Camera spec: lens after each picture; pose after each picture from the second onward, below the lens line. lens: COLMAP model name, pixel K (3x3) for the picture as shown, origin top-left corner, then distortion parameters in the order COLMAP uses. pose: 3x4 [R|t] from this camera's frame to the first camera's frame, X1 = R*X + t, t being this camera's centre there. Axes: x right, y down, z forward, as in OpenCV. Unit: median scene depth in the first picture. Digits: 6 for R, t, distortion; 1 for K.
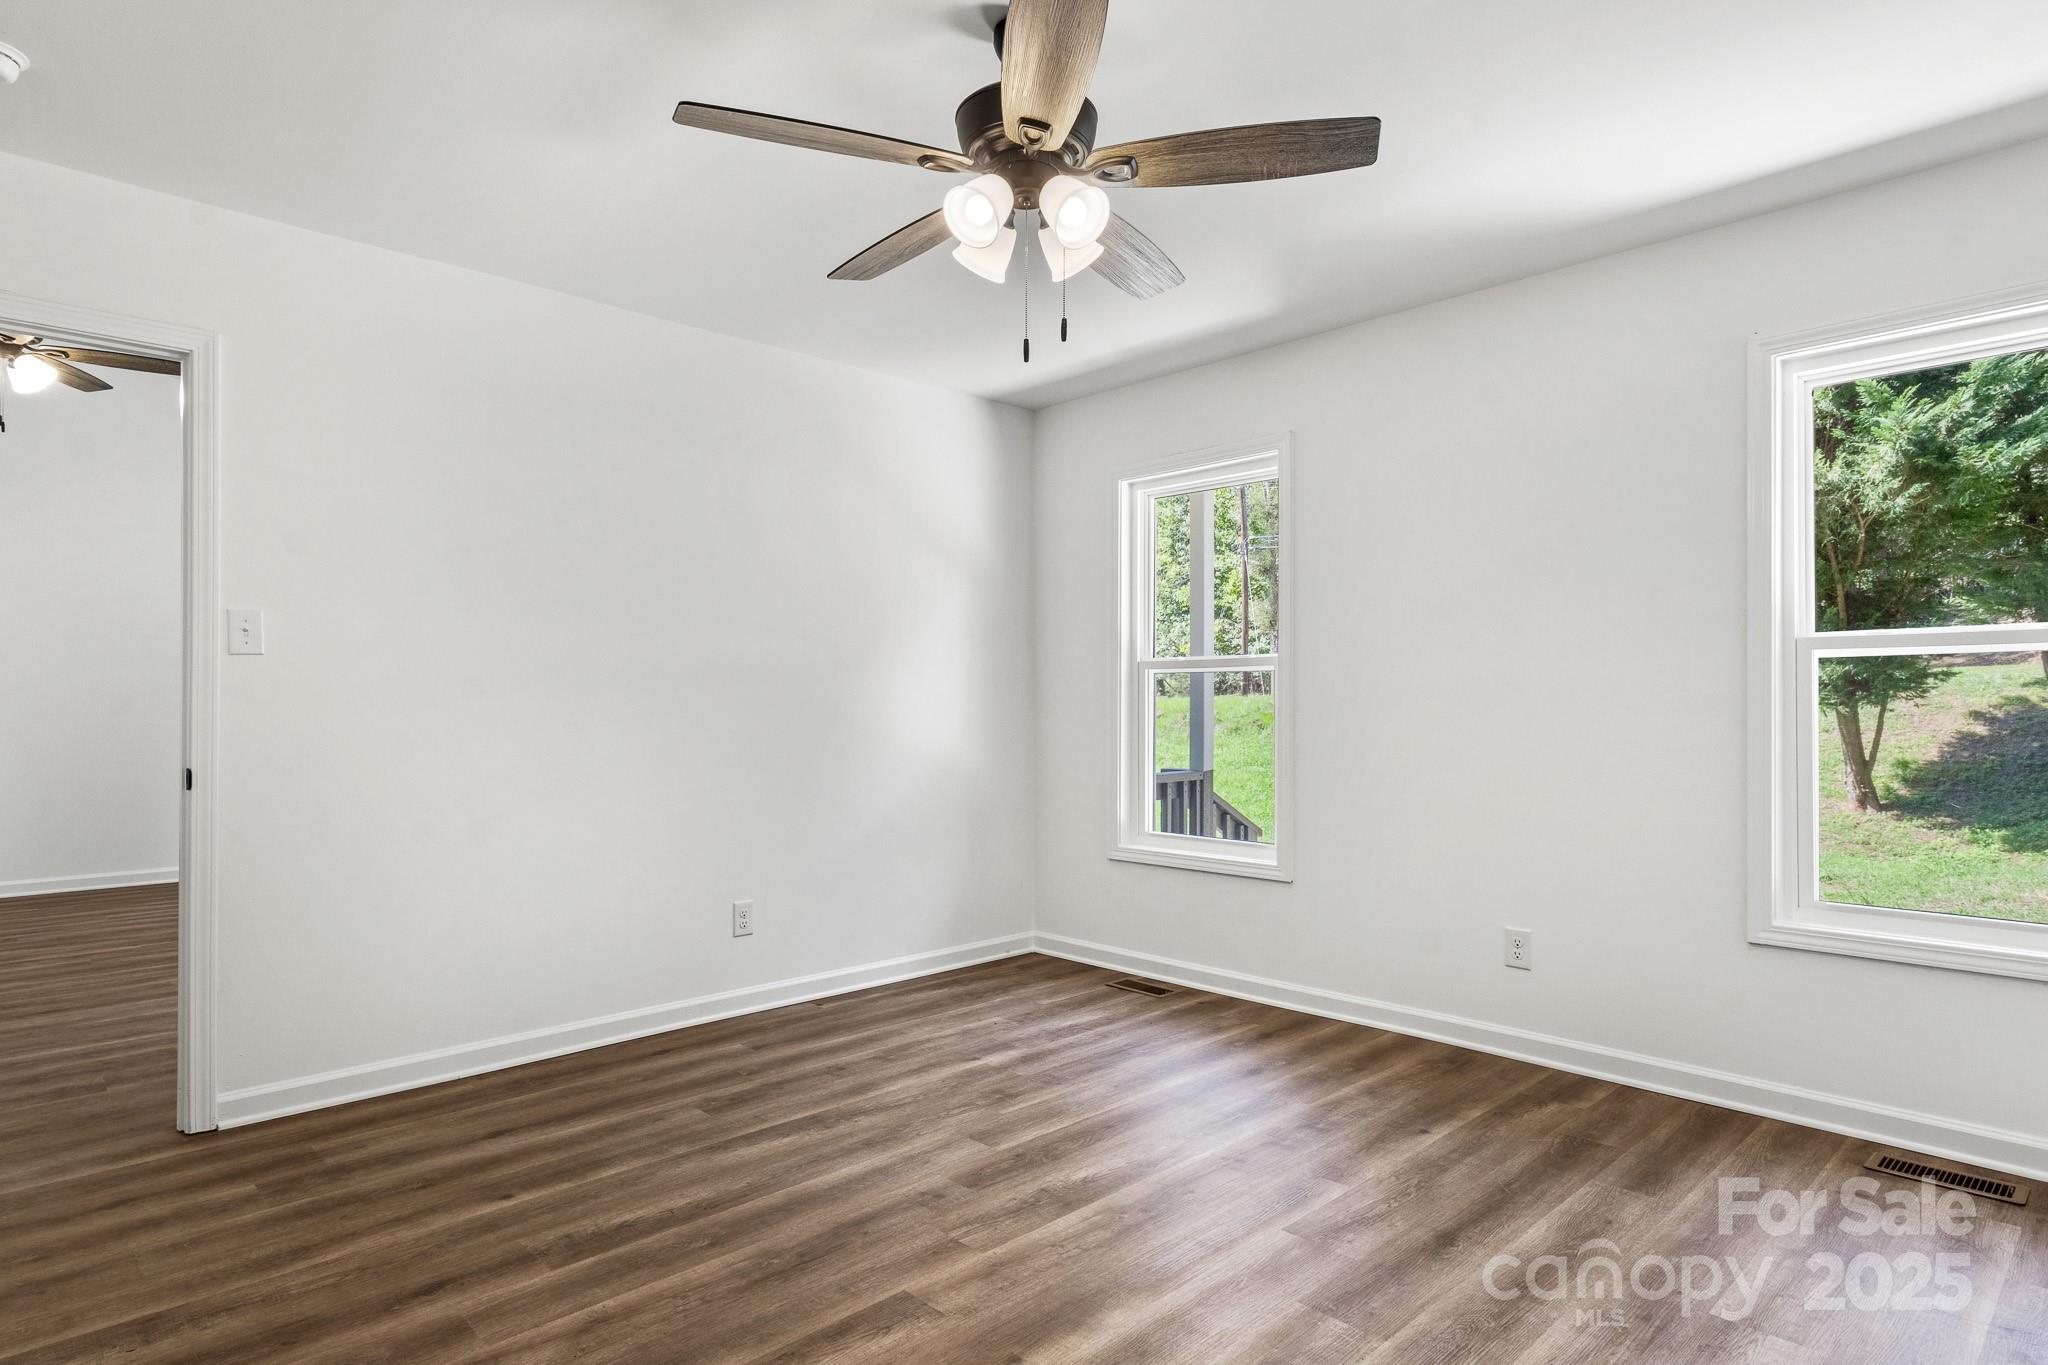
lens RADIAL K [[1132.1, 0, 1029.7], [0, 1132.1, 693.7], [0, 0, 1]] dist [0.000953, 0.000339]
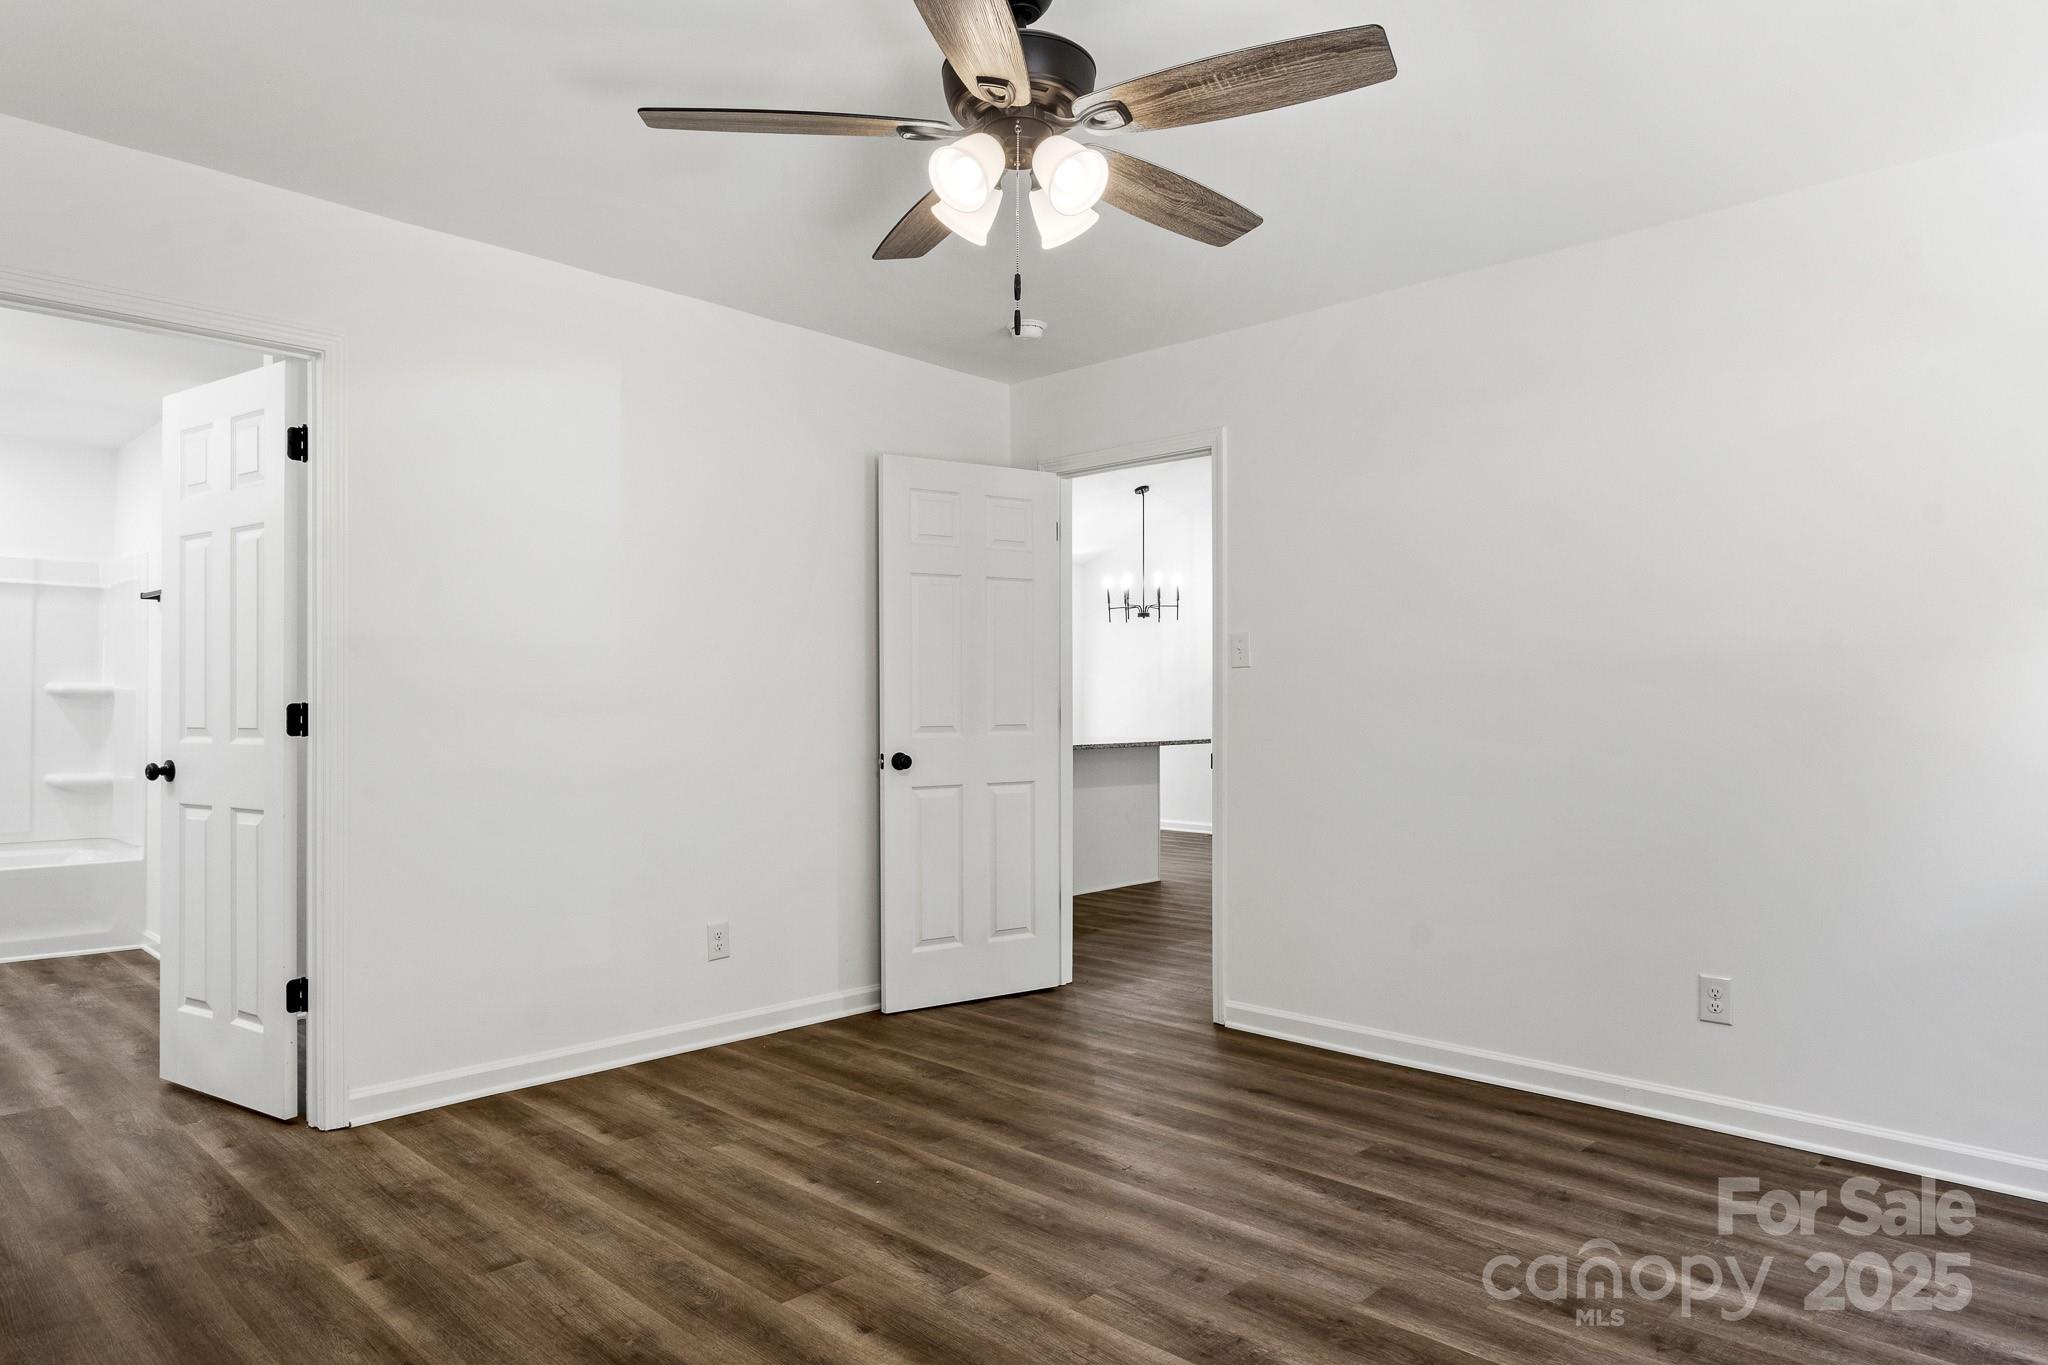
lens RADIAL K [[1268.2, 0, 1030.5], [0, 1268.2, 683.7], [0, 0, 1]] dist [-0.000752, 0.001094]
pose [[0.033376, -0.012717, -0.999362, 0.724686], [0.004590, 0.999910, -0.012571, 0.002068], [0.999432, -0.004168, 0.033432, 0.687572]]
